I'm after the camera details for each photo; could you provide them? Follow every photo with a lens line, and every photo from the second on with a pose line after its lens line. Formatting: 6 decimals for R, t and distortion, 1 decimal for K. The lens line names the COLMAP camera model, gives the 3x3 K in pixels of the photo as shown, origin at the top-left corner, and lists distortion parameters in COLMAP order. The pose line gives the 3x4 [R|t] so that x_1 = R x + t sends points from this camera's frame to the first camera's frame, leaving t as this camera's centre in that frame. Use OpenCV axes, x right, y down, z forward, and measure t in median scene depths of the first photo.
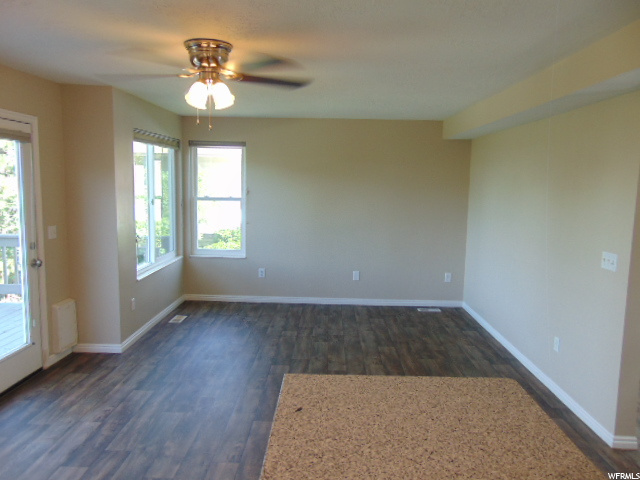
lens RADIAL K [[477.9, 0, 313.9], [0, 477.9, 239.8], [0, 0, 1]] dist [-0.007684, 0.019773]
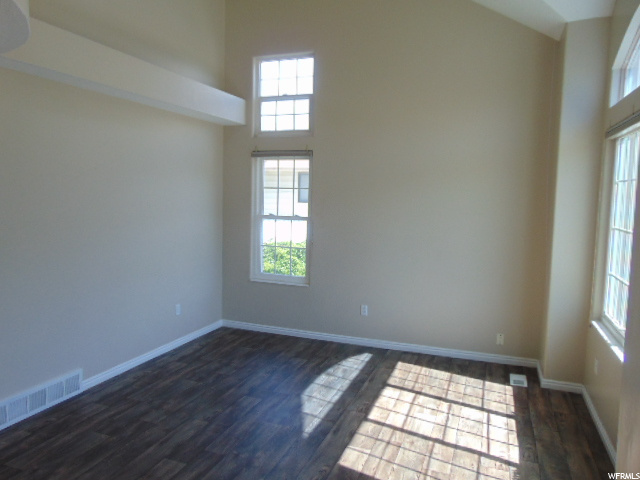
lens RADIAL K [[477.9, 0, 319.1], [0, 477.9, 243.0], [0, 0, 1]] dist [-0.007684, 0.019773]
pose [[0.945543, 0.033191, -0.323800, 0.126043], [-0.041682, 0.998944, -0.019319, -0.004489], [0.322817, 0.031763, 0.945928, 0.073562]]
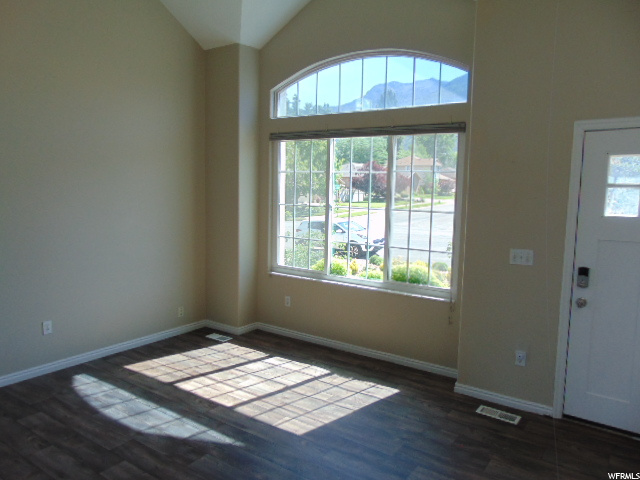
lens RADIAL K [[477.9, 0, 317.8], [0, 477.9, 235.6], [0, 0, 1]] dist [-0.007684, 0.019773]
pose [[0.542890, -0.085008, 0.835490, -0.953532], [0.085178, 0.995307, 0.045921, -0.053070], [-0.835473, 0.046235, 0.547583, 0.399847]]
